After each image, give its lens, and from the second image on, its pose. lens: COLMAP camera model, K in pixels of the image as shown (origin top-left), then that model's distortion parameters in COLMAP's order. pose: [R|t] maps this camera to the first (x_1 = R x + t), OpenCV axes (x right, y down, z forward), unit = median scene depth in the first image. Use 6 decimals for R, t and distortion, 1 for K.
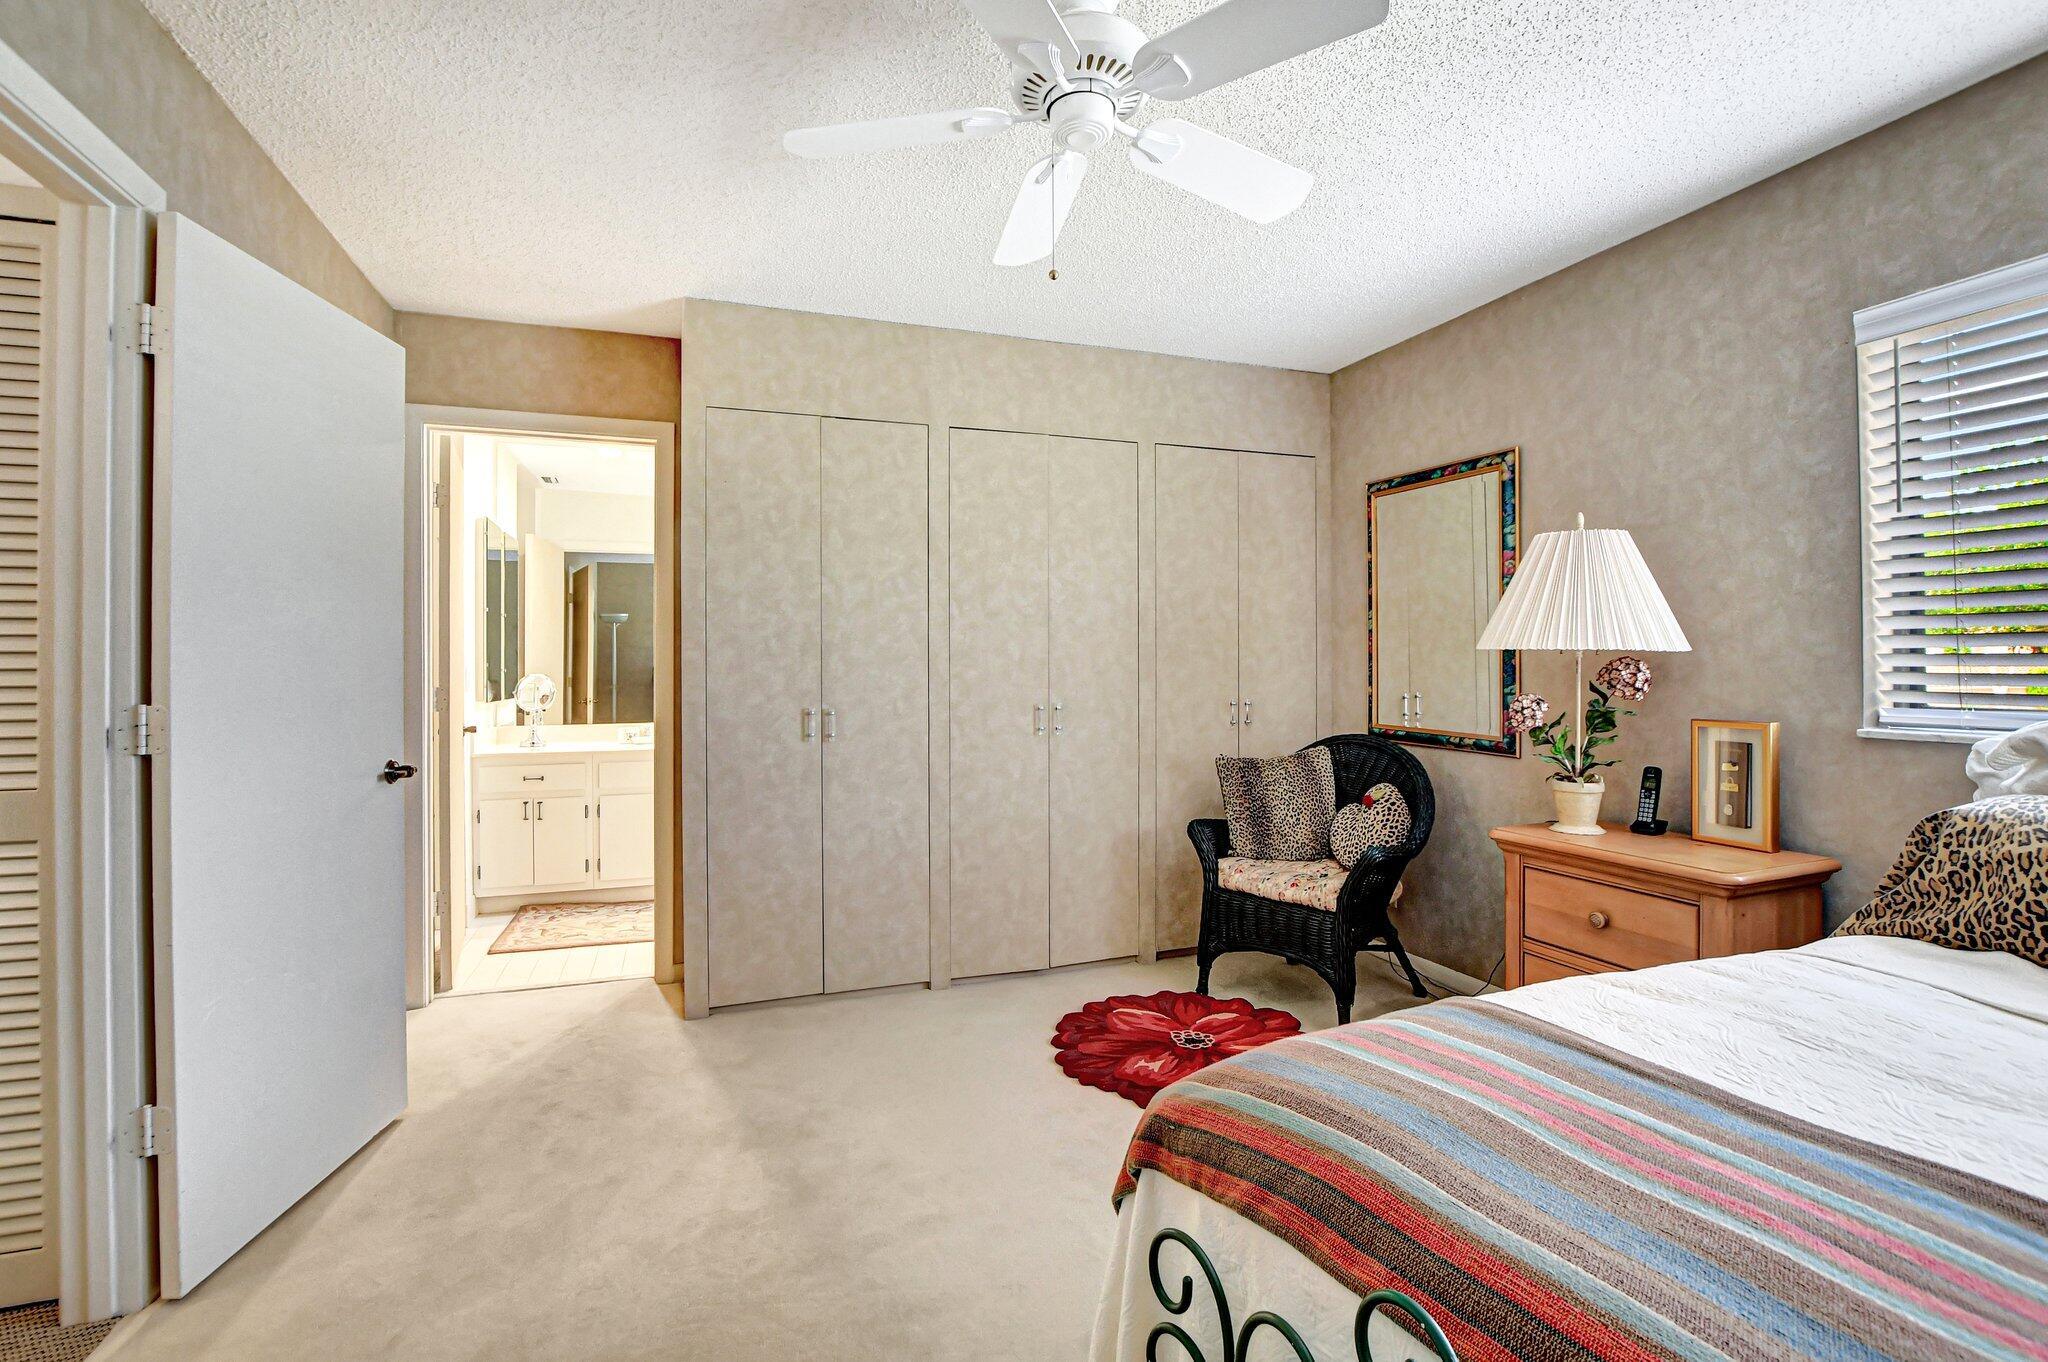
lens RADIAL K [[922.4, 0, 1008.9], [0, 922.4, 669.9], [0, 0, 1]] dist [-0.028740, 0.002889]
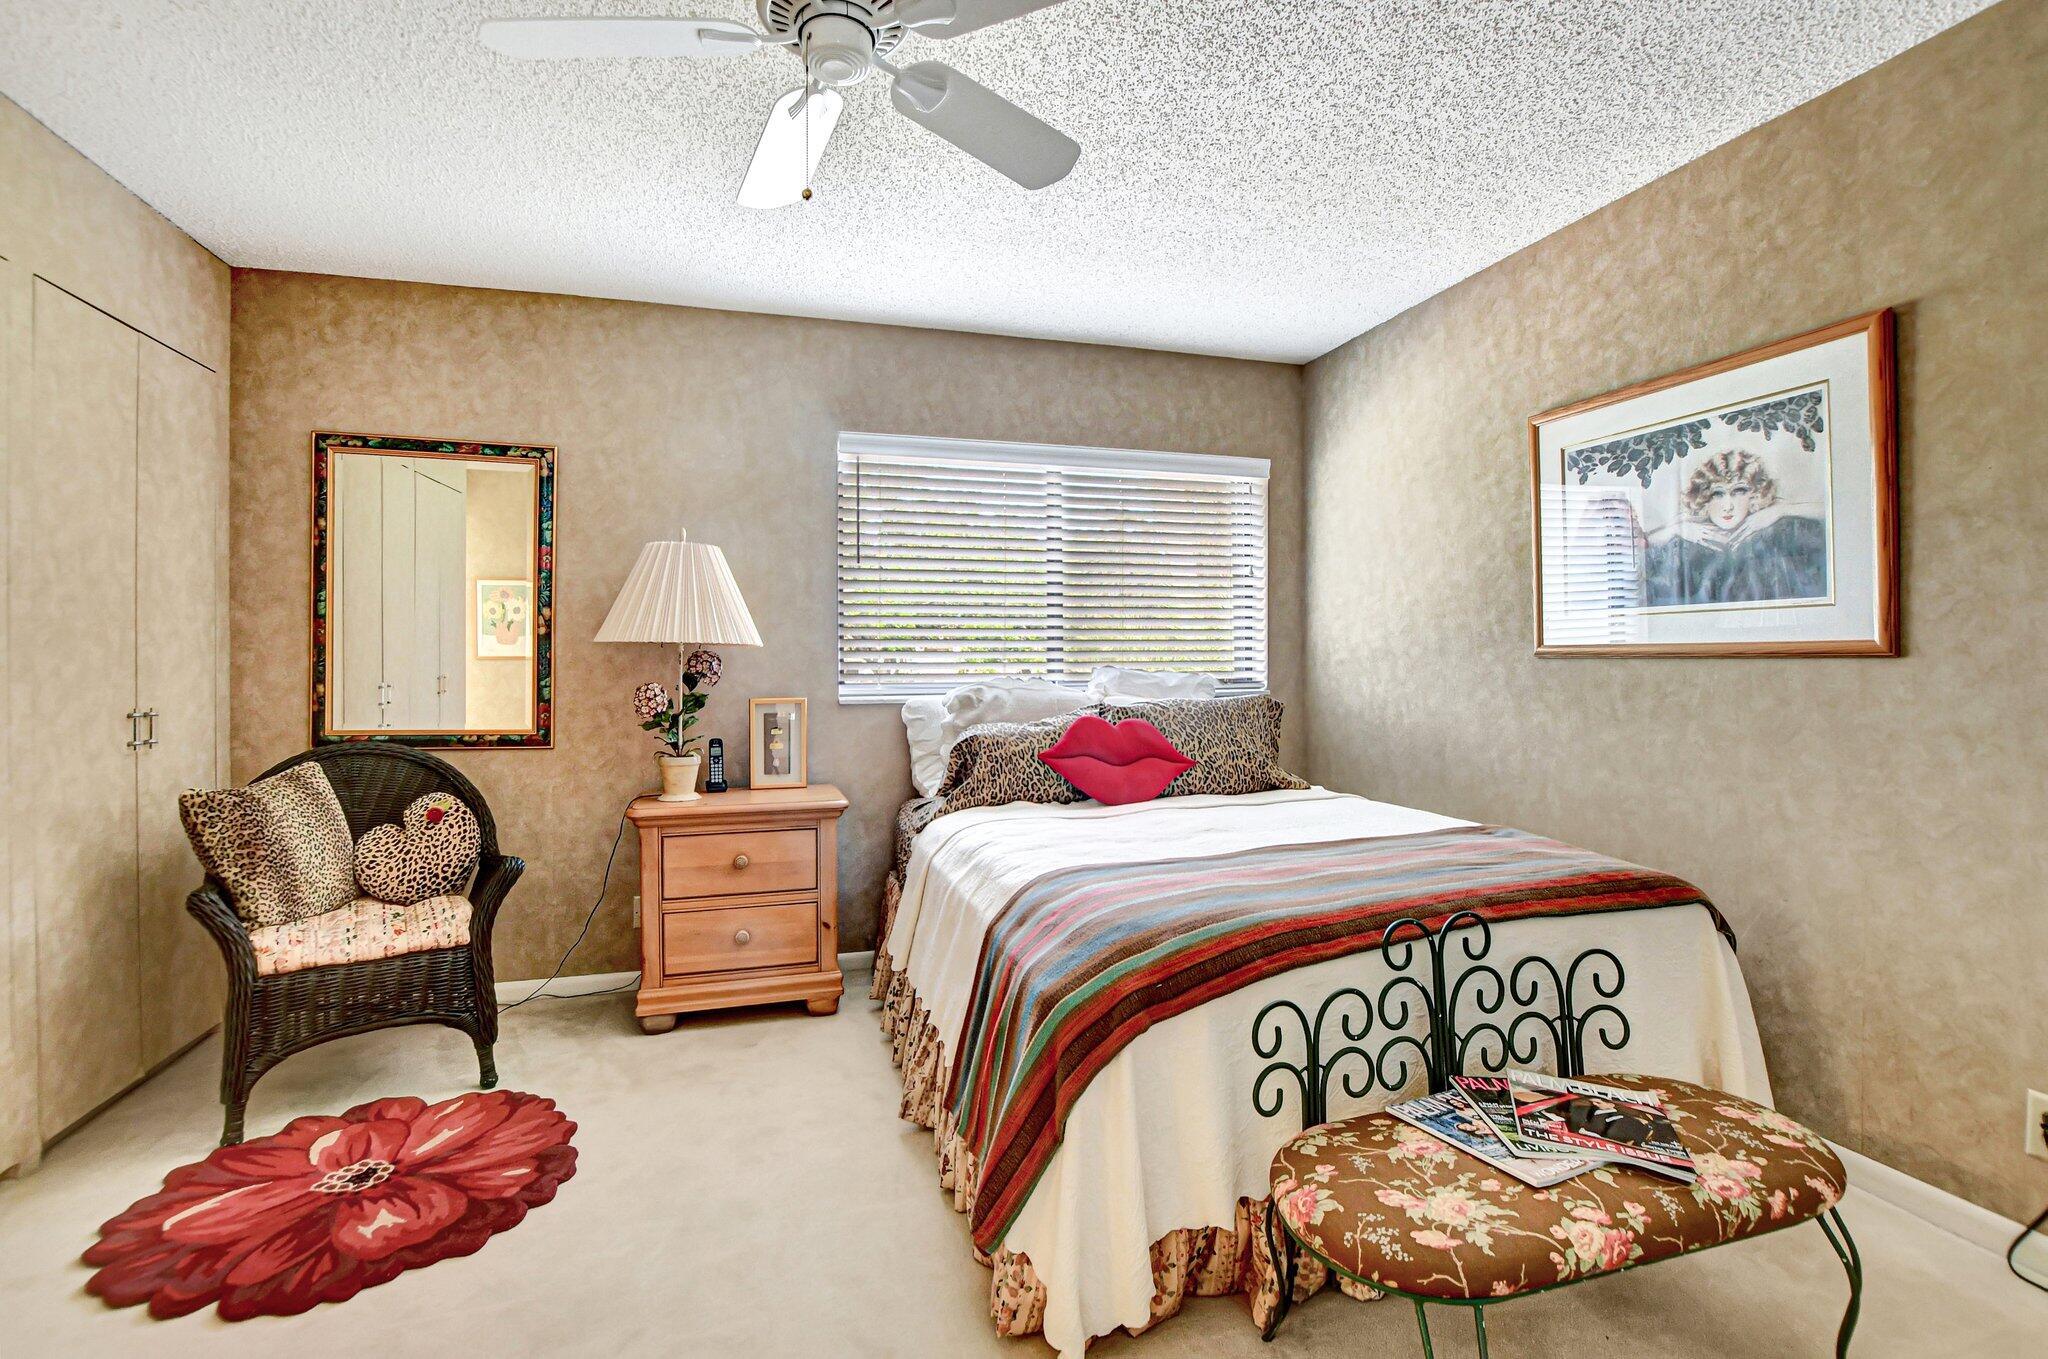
lens RADIAL K [[922.4, 0, 1016.0], [0, 922.4, 672.3], [0, 0, 1]] dist [-0.028740, 0.002889]
pose [[0.064418, -0.005998, 0.997905, -0.433269], [0.008126, 0.999952, 0.005485, 0.009120], [-0.997890, 0.007756, 0.064464, 0.407530]]
